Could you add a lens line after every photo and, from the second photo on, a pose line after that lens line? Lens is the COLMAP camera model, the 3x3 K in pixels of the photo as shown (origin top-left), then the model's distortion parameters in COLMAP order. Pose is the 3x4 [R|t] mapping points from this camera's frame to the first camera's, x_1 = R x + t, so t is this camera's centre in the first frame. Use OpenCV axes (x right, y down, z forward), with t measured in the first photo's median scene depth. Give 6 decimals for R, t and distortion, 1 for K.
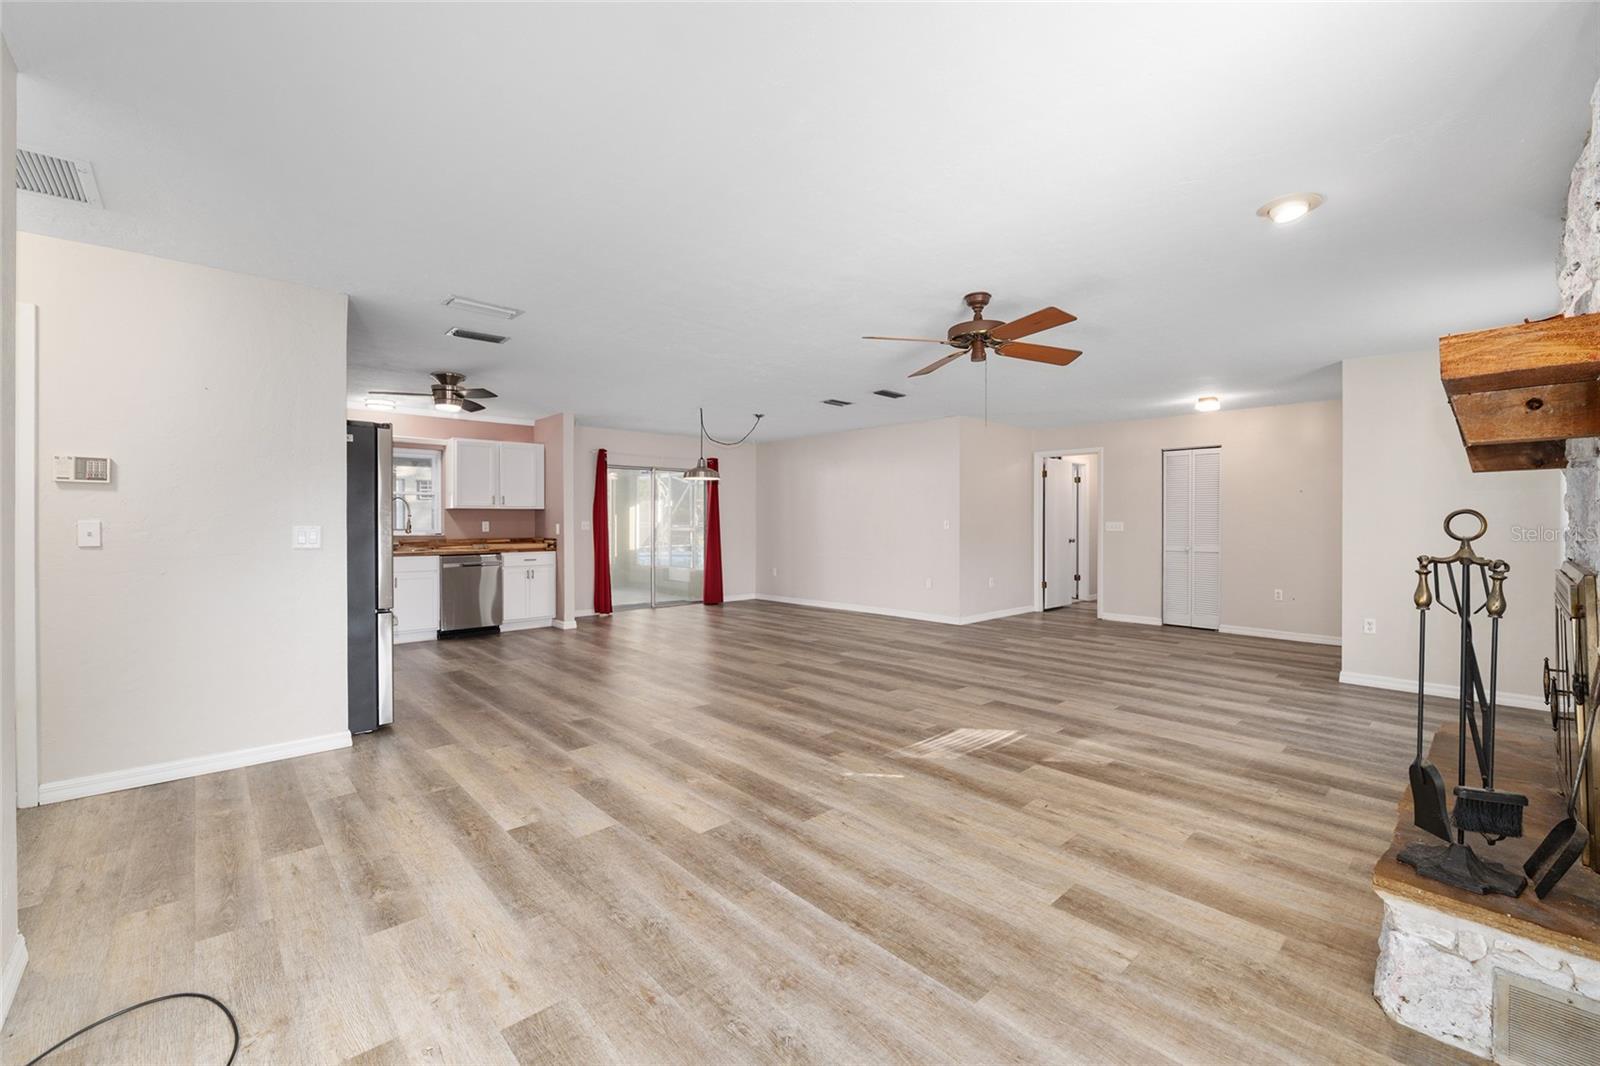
lens RADIAL K [[656.3, 0, 798.5], [0, 656.3, 522.2], [0, 0, 1]] dist [-0.013395, -0.000155]
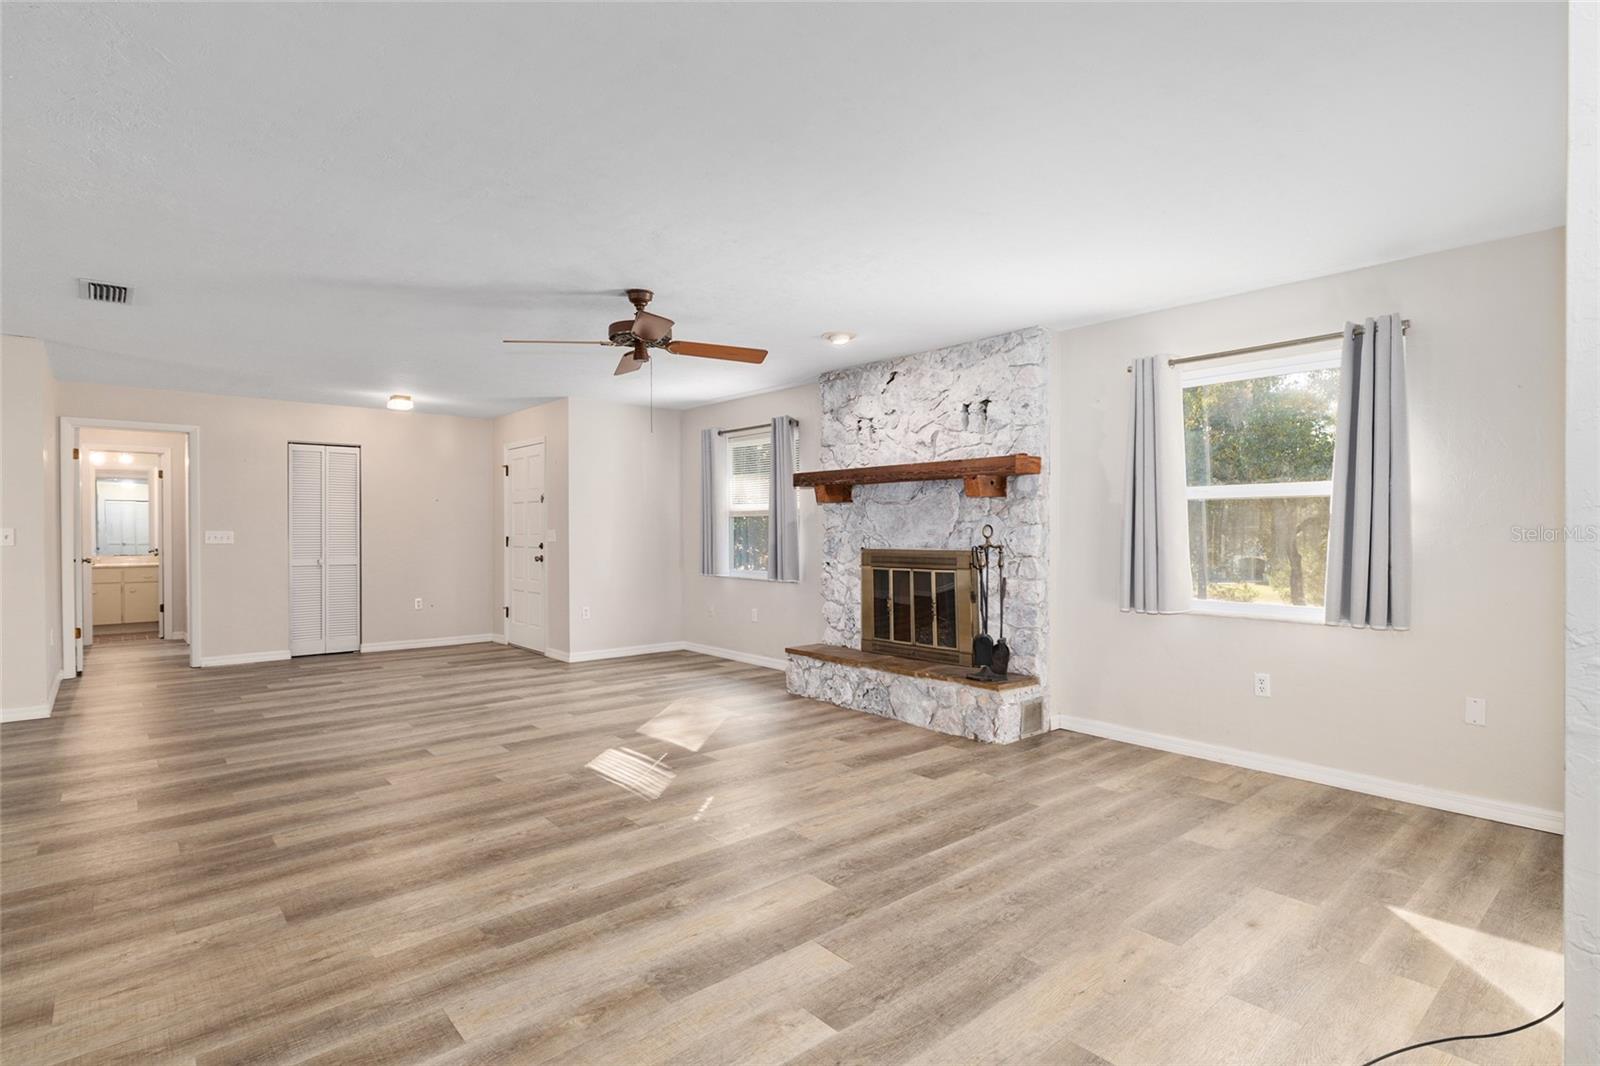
lens RADIAL K [[791.6, 0, 797.2], [0, 791.6, 537.6], [0, 0, 1]] dist [-0.000815, -0.000299]
pose [[0.032411, -0.011836, 0.999405, -0.724630], [0.002525, 0.999928, 0.011760, -0.003262], [-0.999471, 0.002142, 0.032439, 0.614854]]
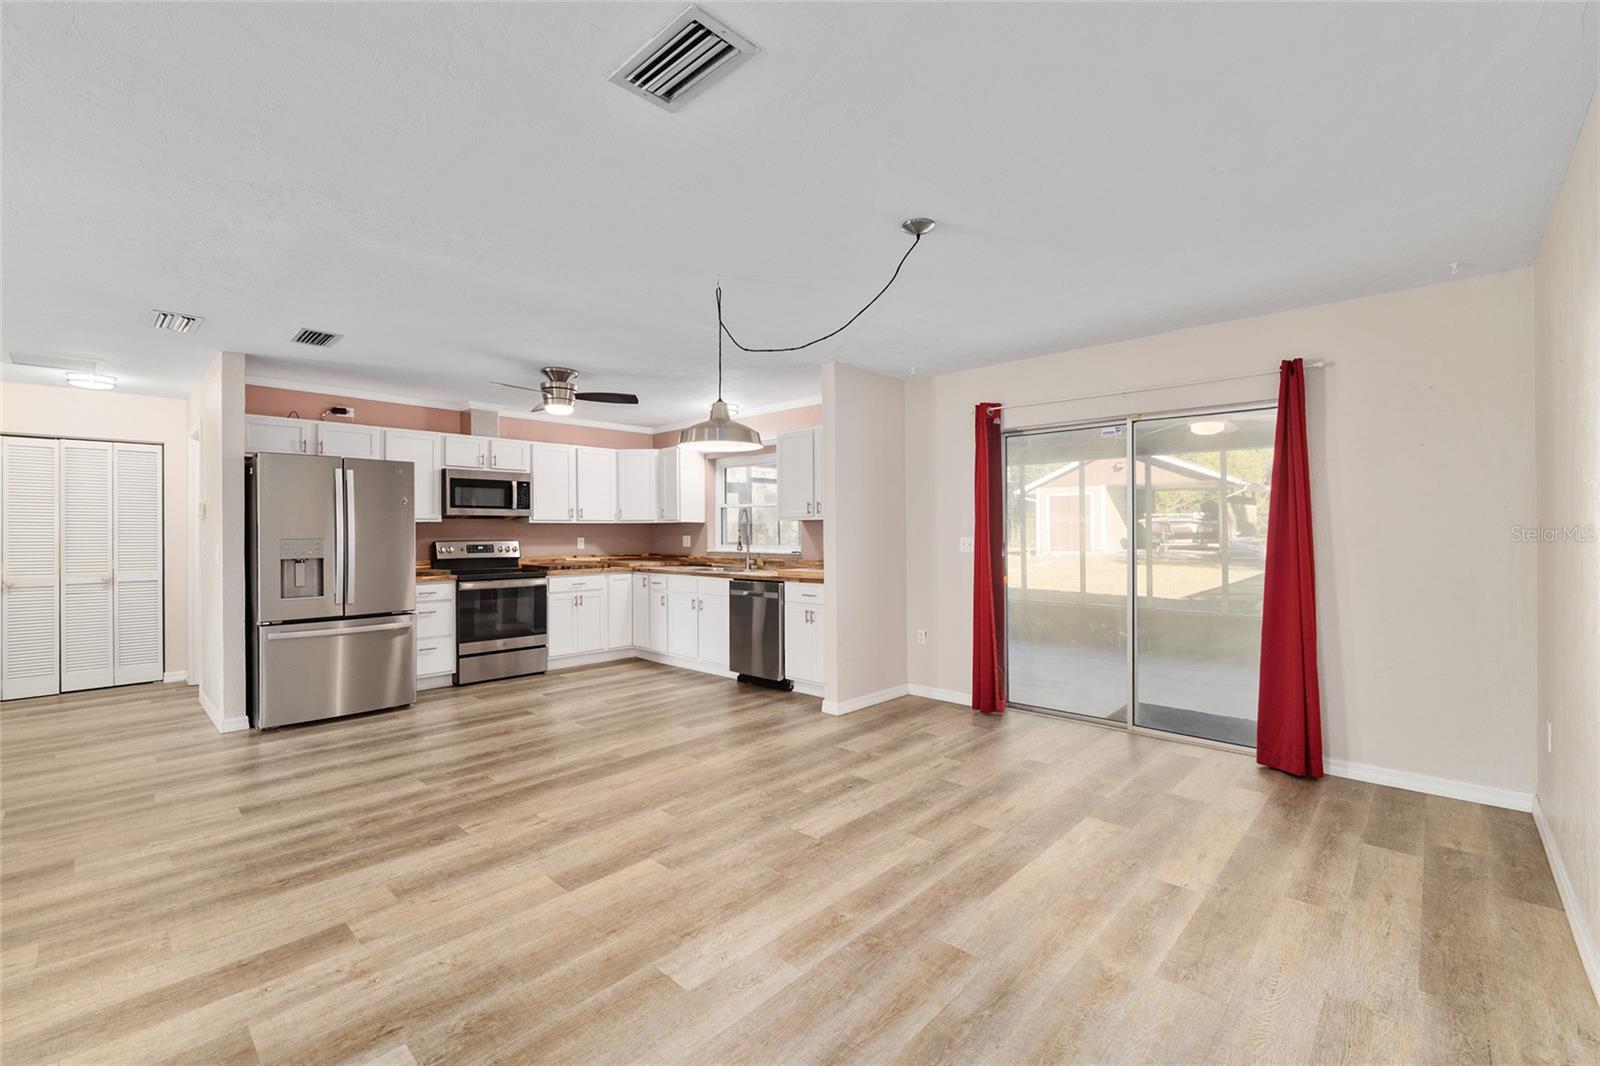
lens RADIAL K [[677.9, 0, 796.9], [0, 677.9, 534.5], [0, 0, 1]] dist [-0.008796, 0.000327]
pose [[0.064544, 0.003878, -0.997907, 0.493740], [0.004395, 0.999982, 0.004170, -0.014092], [0.997905, -0.004655, 0.064526, 1.630851]]
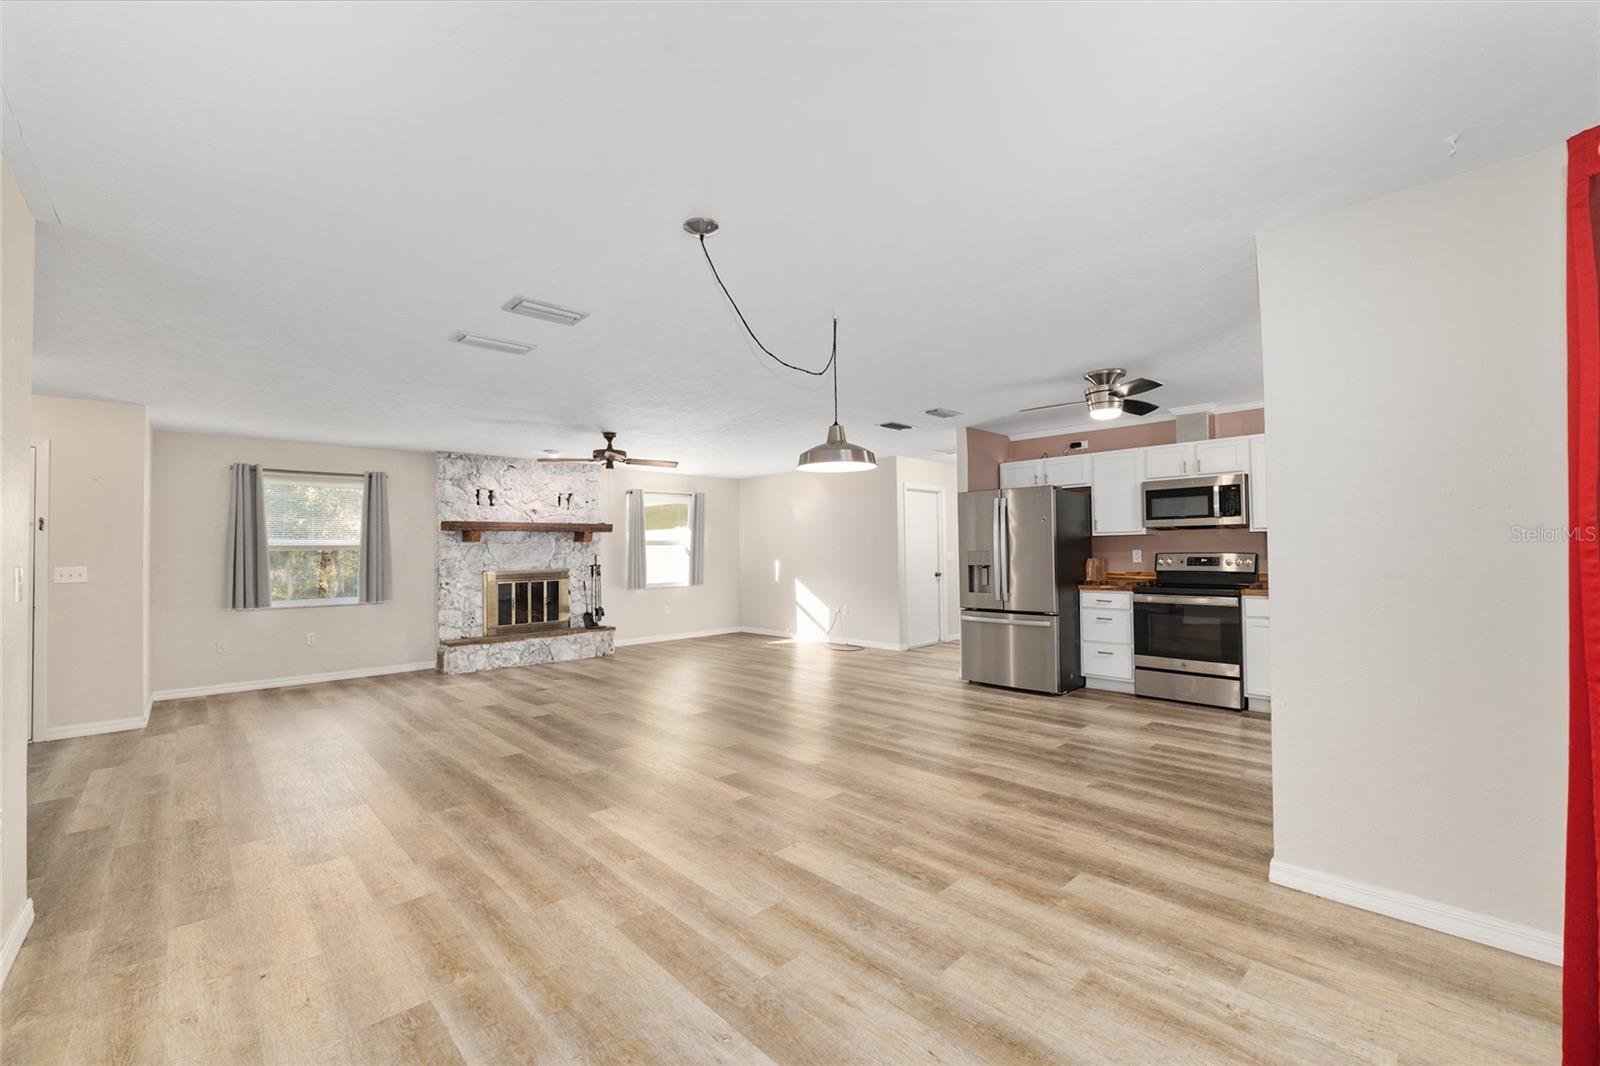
lens RADIAL K [[649.4, 0, 798.2], [0, 649.4, 536.6], [0, 0, 1]] dist [-0.010768, 0.000043]
pose [[-0.999771, 0.013251, -0.016786, -0.178164], [0.013632, 0.999647, -0.022790, -0.011266], [0.016479, -0.023014, -0.999599, 2.332818]]
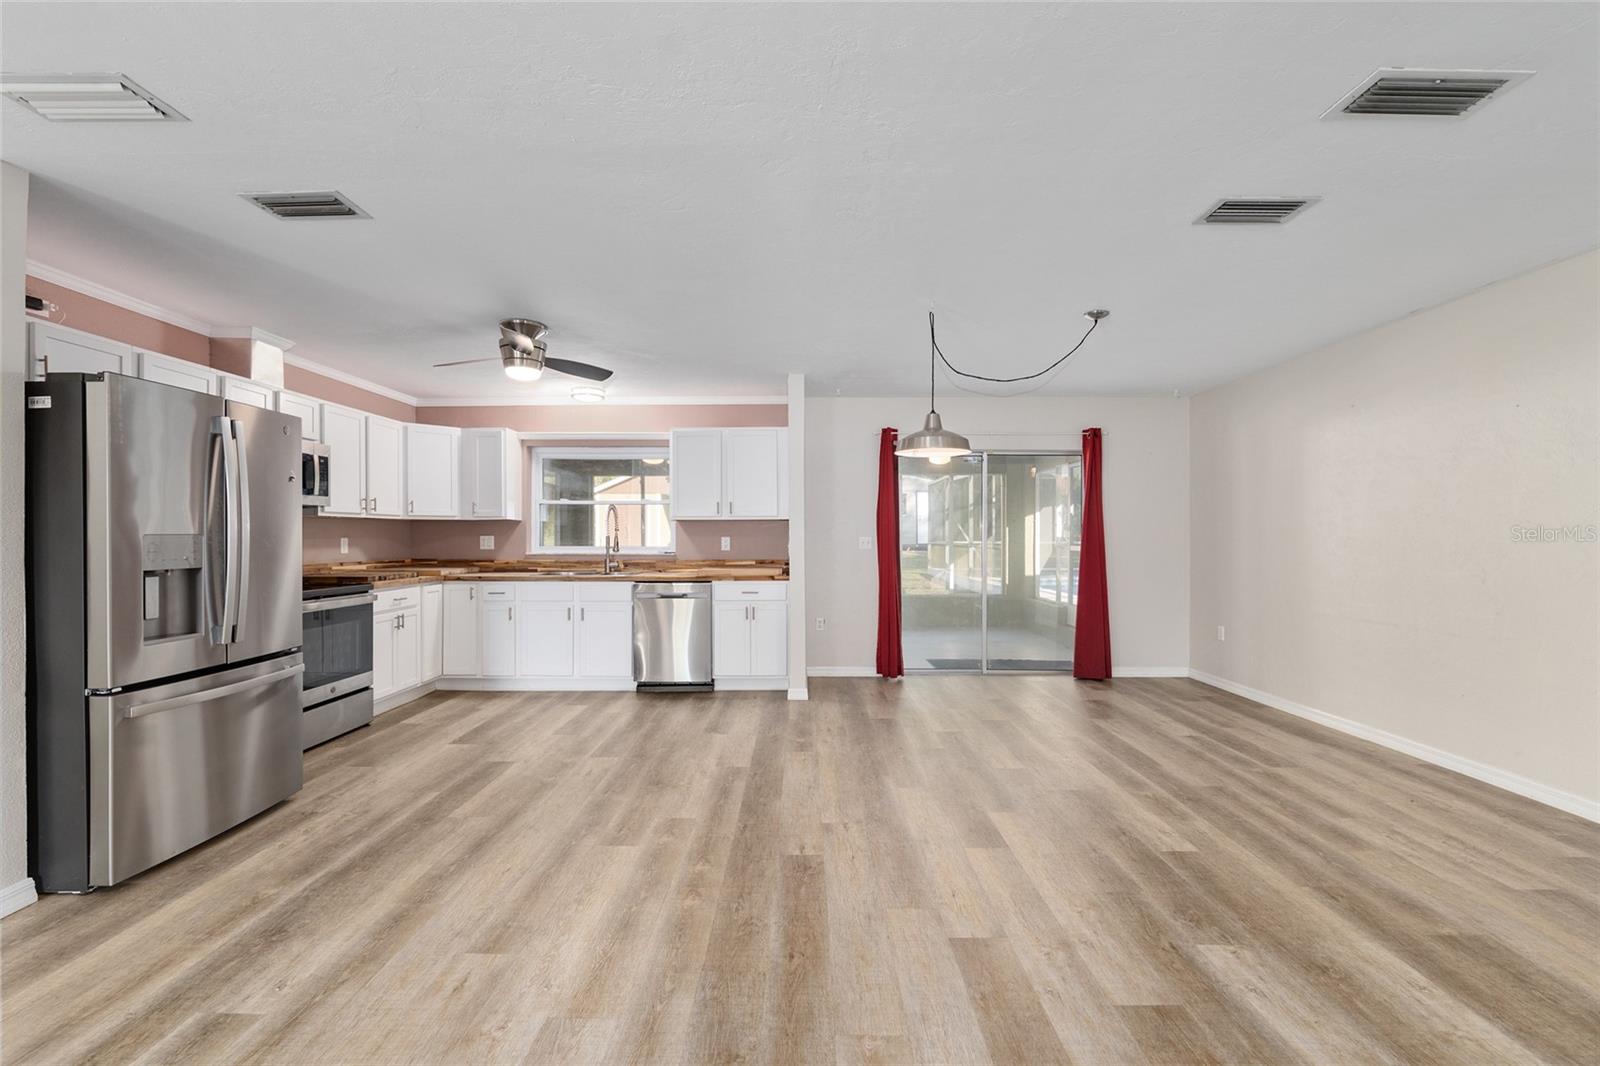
lens RADIAL K [[677.9, 0, 796.9], [0, 677.9, 534.5], [0, 0, 1]] dist [-0.008796, 0.000327]
pose [[0.725795, -0.001587, -0.687909, 0.210959], [0.000318, 0.999998, -0.001972, -0.004955], [0.687910, 0.001212, 0.725795, 0.884890]]
